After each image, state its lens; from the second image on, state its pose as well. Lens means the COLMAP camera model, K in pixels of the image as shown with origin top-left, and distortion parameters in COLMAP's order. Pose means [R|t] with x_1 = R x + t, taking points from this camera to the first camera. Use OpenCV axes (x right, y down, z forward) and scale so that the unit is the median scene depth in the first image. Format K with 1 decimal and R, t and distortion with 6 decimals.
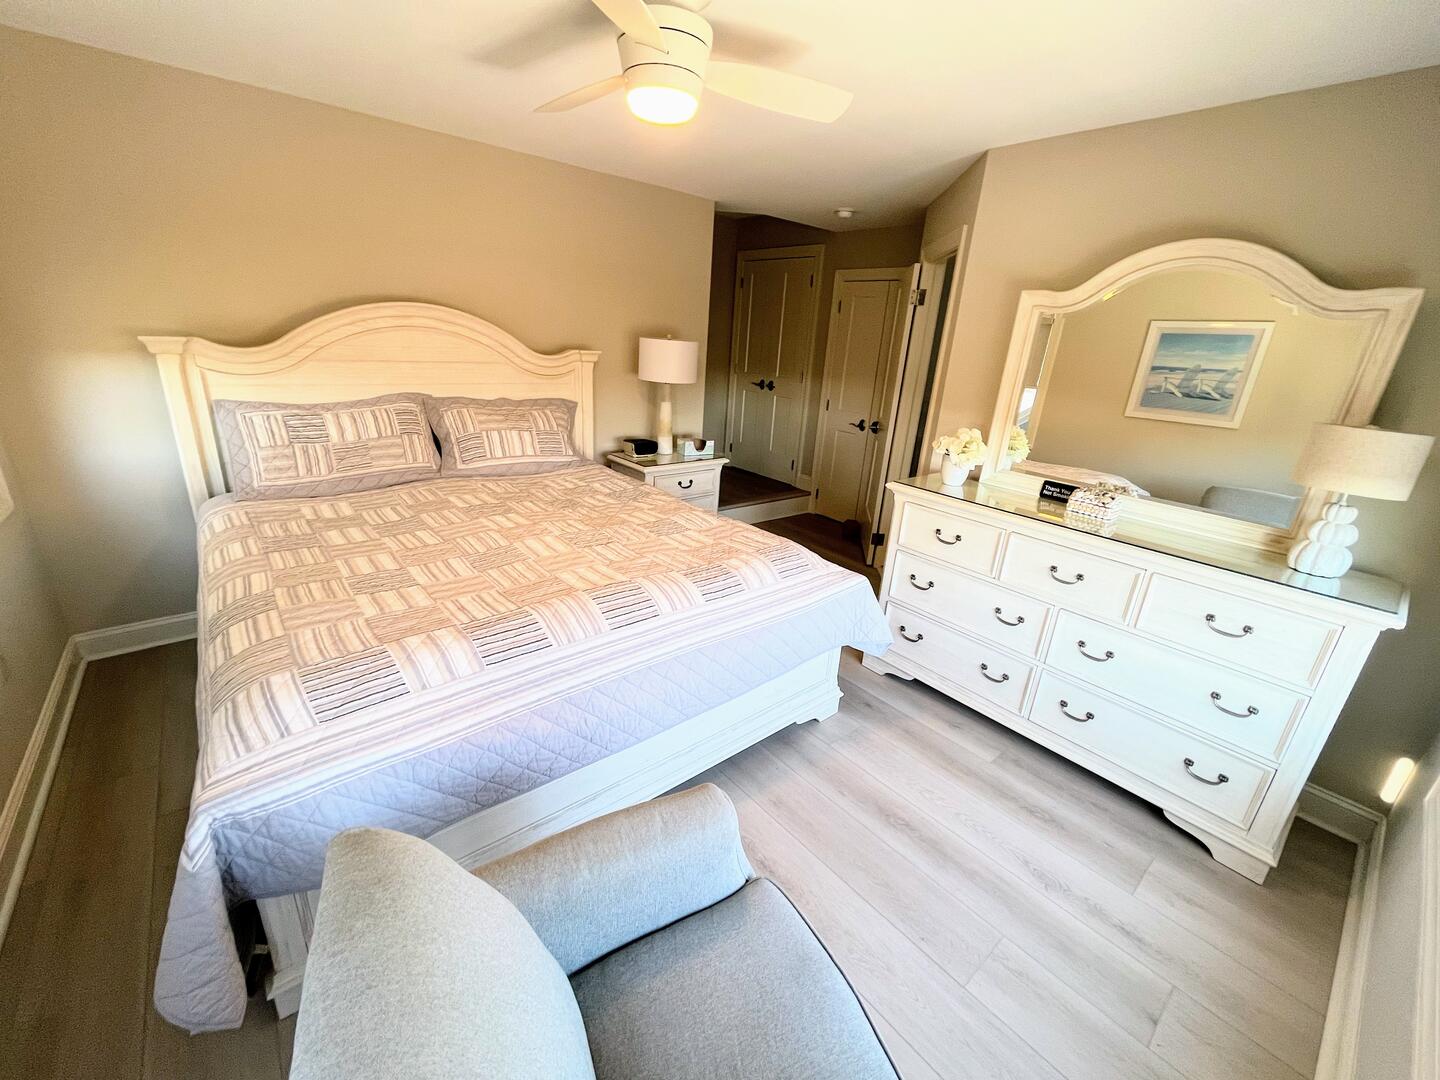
lens RADIAL K [[587.5, 0, 719.5], [0, 587.5, 538.6], [0, 0, 1]] dist [-0.001897, 0.000147]
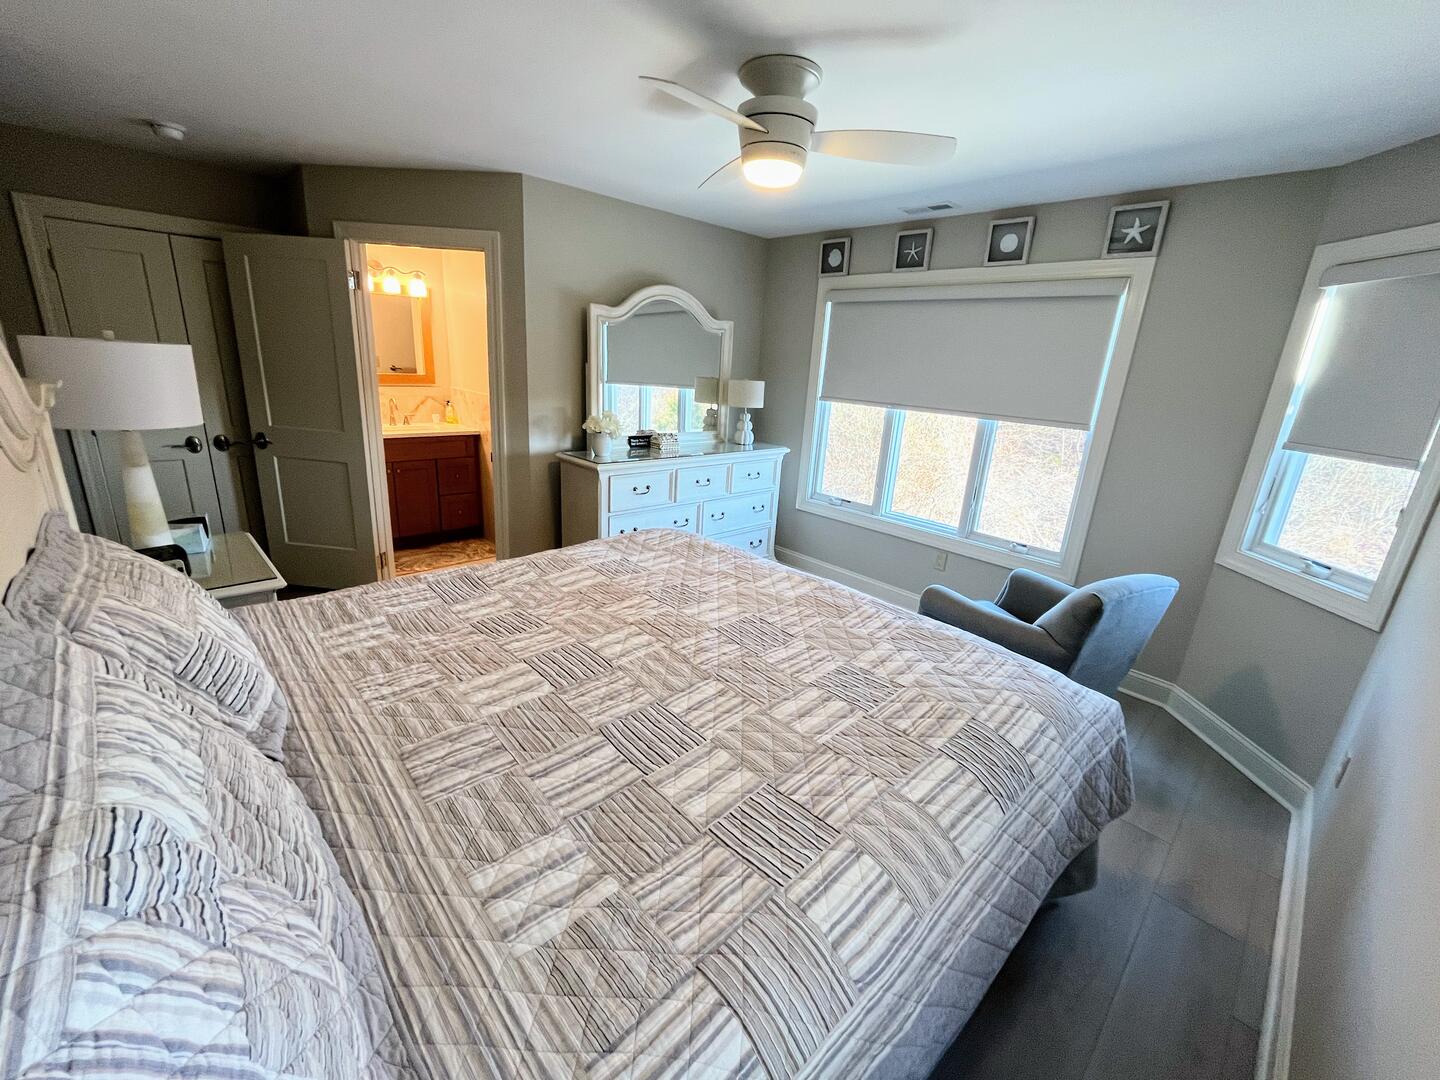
lens RADIAL K [[587.5, 0, 722.3], [0, 587.5, 533.4], [0, 0, 1]] dist [-0.001897, 0.000147]
pose [[-0.065671, -0.348333, 0.935067, -0.931732], [0.270251, 0.895858, 0.352707, -0.342487], [-0.960548, 0.275866, 0.035306, 0.806331]]
